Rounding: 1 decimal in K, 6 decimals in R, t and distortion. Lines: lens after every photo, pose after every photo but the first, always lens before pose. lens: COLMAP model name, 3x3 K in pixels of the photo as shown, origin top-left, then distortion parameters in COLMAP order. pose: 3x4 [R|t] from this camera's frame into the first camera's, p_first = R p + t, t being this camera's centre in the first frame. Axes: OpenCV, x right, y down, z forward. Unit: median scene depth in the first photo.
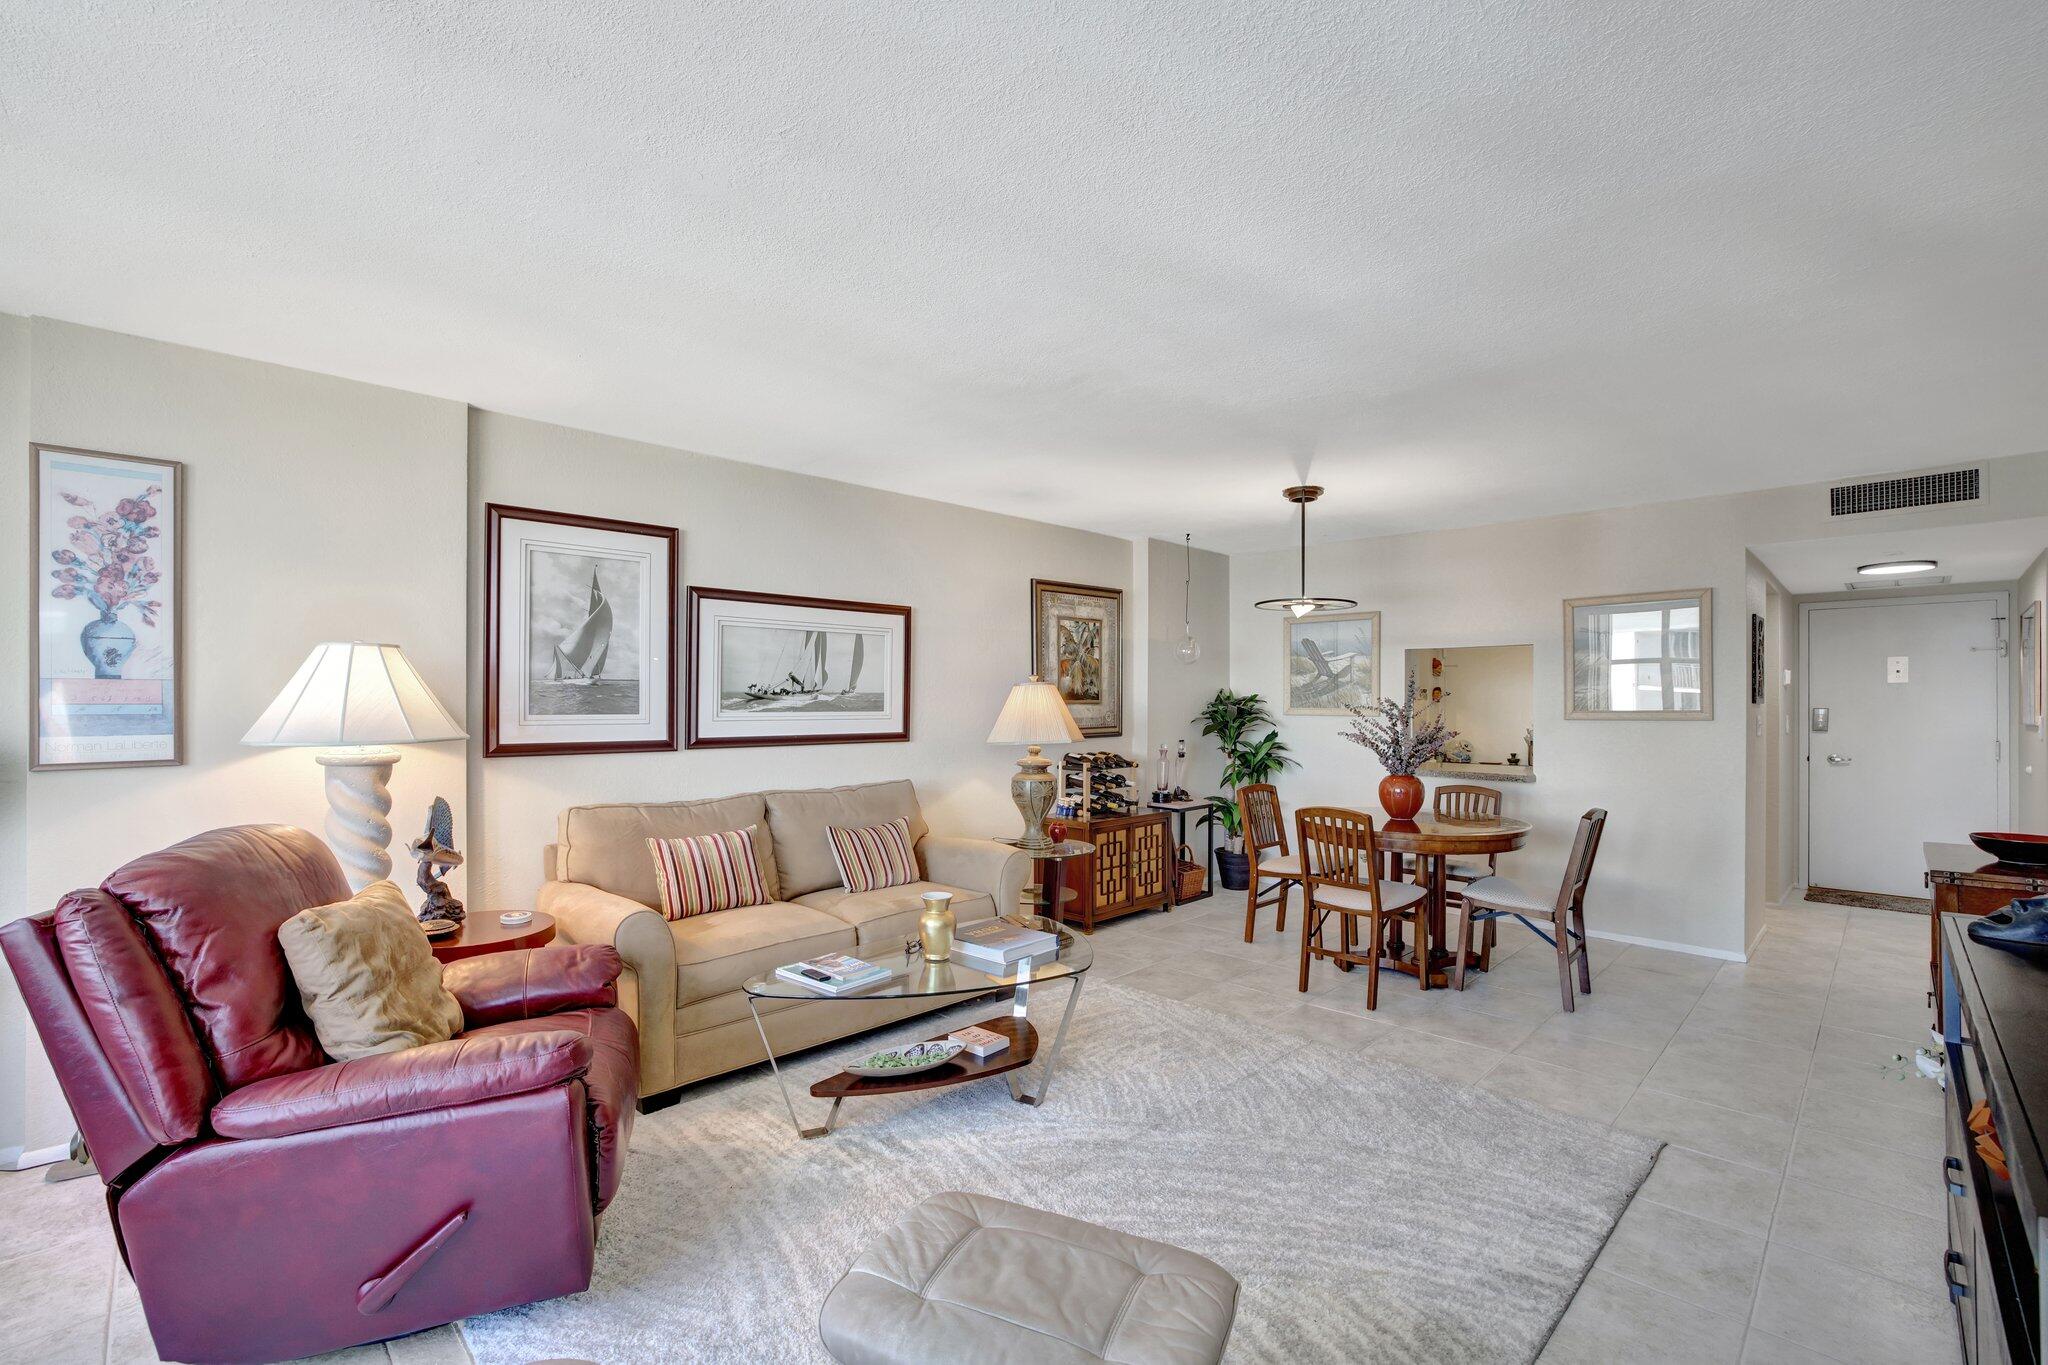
lens RADIAL K [[892.6, 0, 1026.9], [0, 892.6, 693.1], [0, 0, 1]] dist [-0.024304, 0.006773]
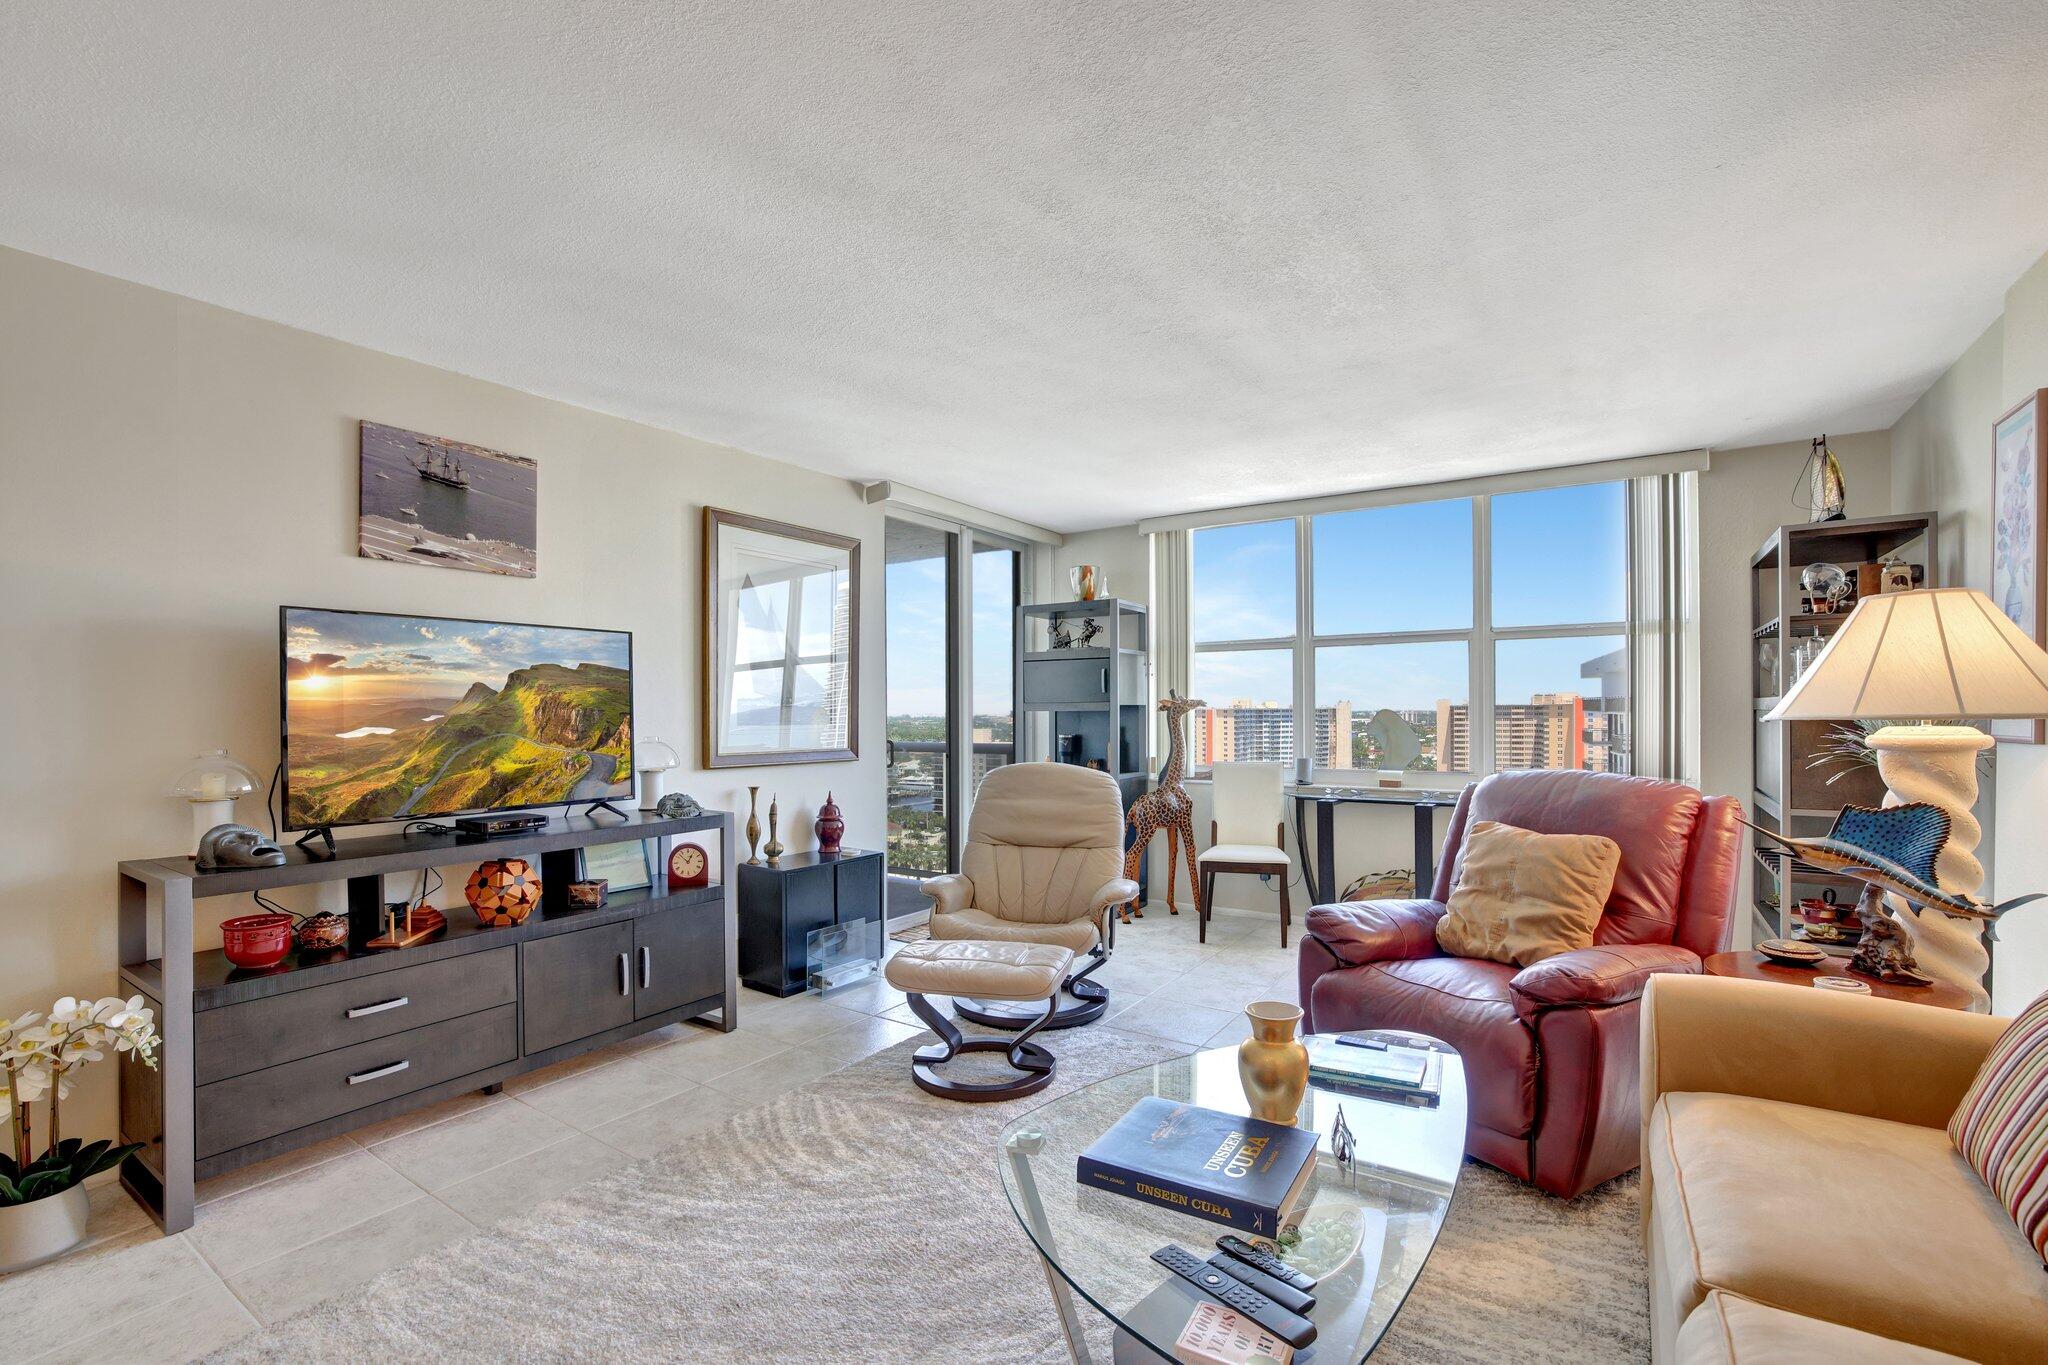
lens RADIAL K [[899.6, 0, 1020.2], [0, 899.6, 711.1], [0, 0, 1]] dist [-0.032684, 0.001133]
pose [[-0.978843, 0.010552, -0.204343, 0.100609], [0.013296, 0.999839, -0.012058, 0.026861], [0.204183, -0.014519, -0.978825, 0.919704]]
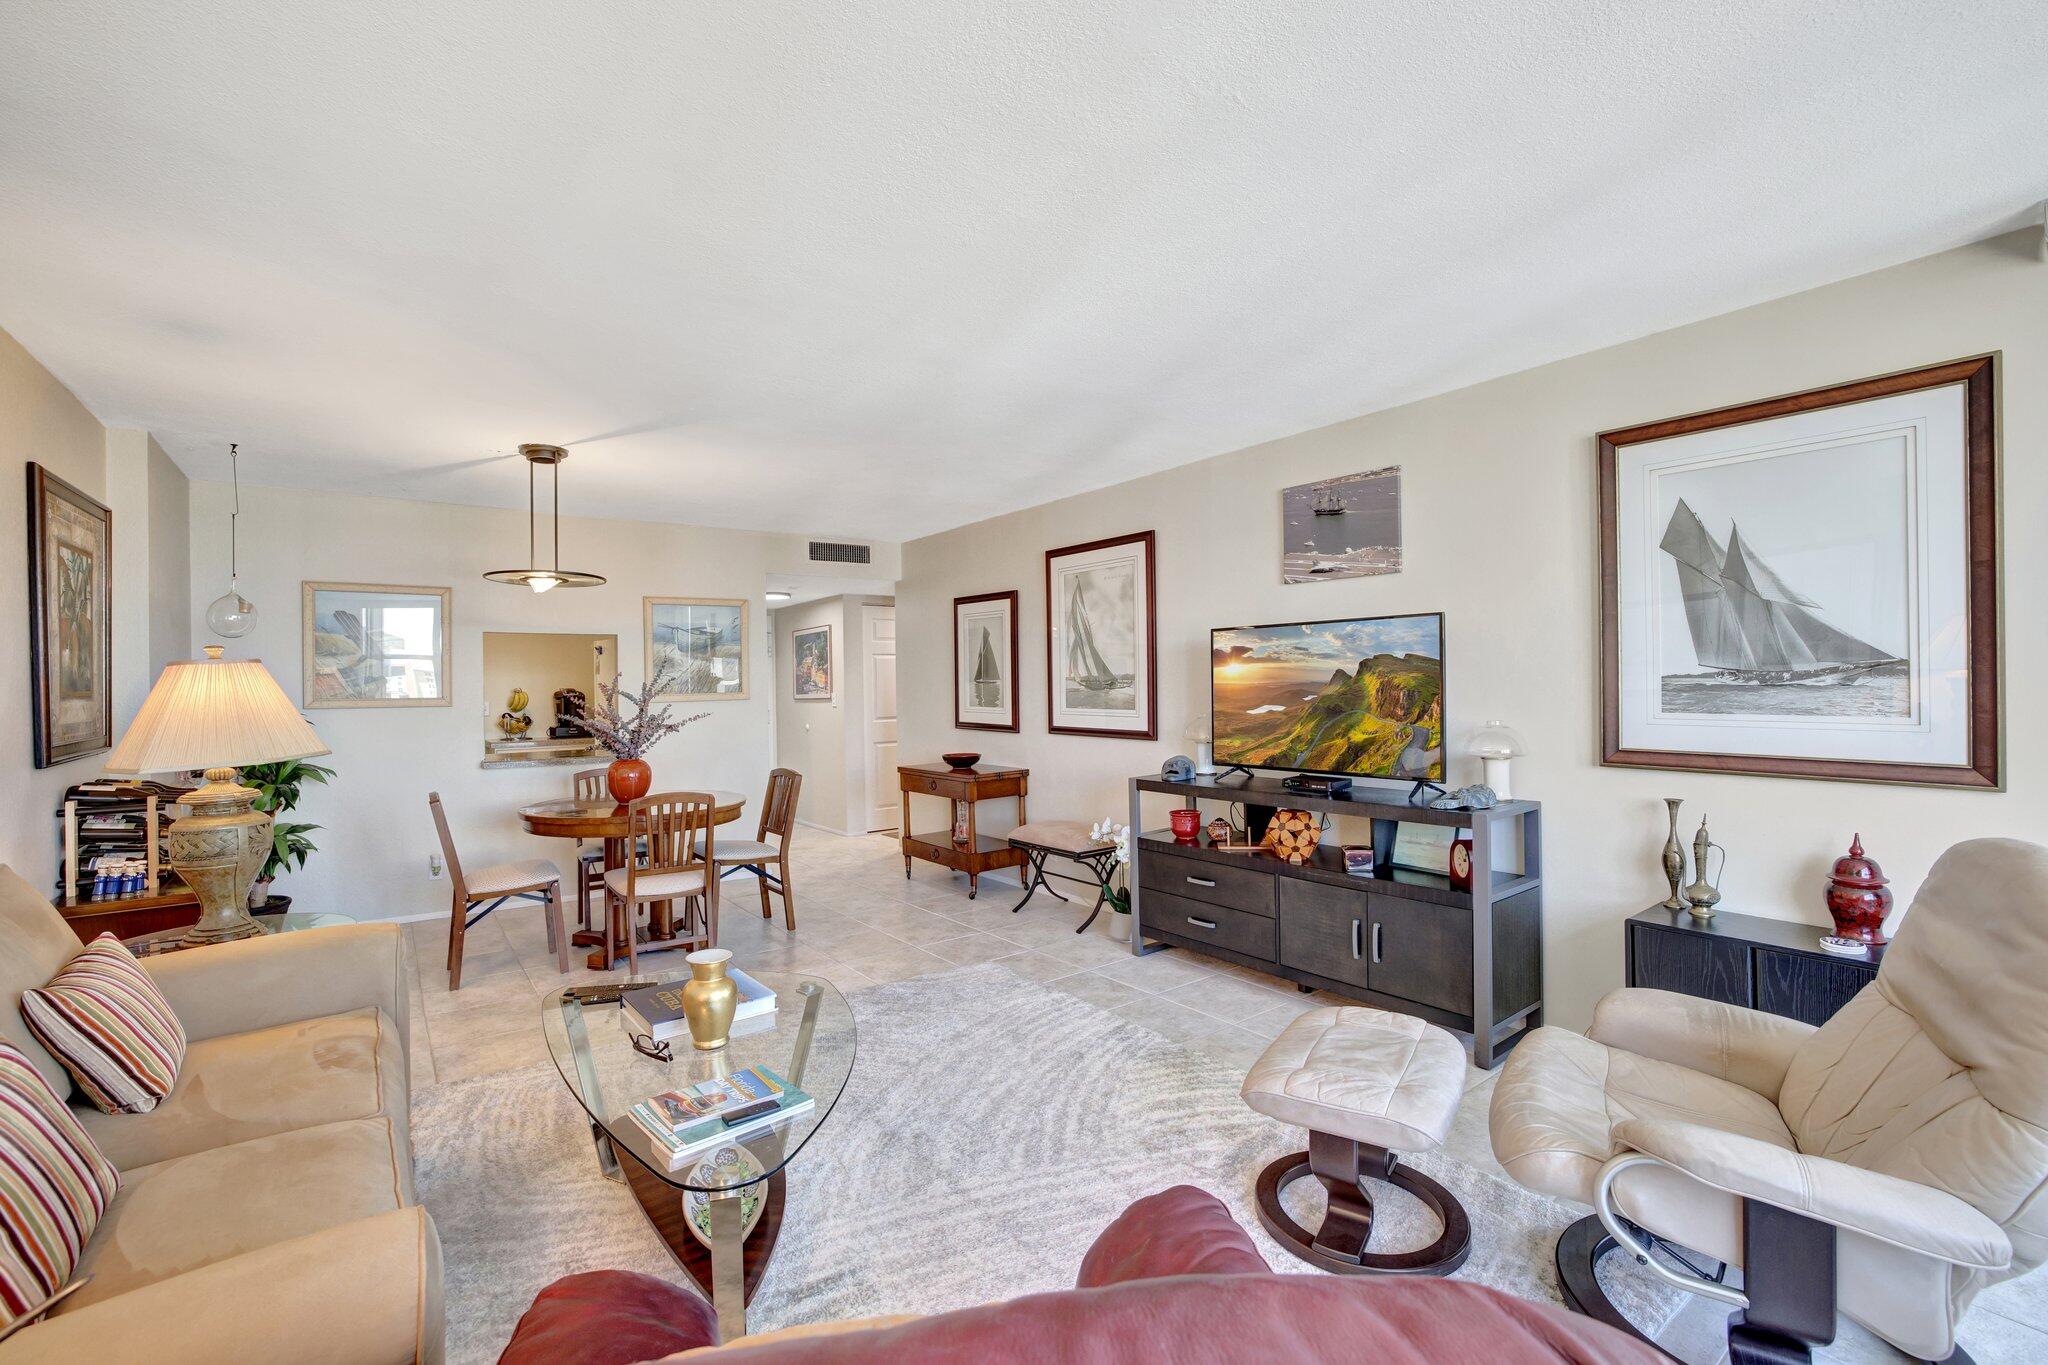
lens RADIAL K [[886.3, 0, 1015.0], [0, 886.3, 688.2], [0, 0, 1]] dist [-0.025389, 0.000180]
pose [[0.136072, -0.005408, 0.990684, -0.459791], [0.001244, 0.999985, 0.005288, 0.006504], [-0.990698, 0.000513, 0.136077, 0.402702]]
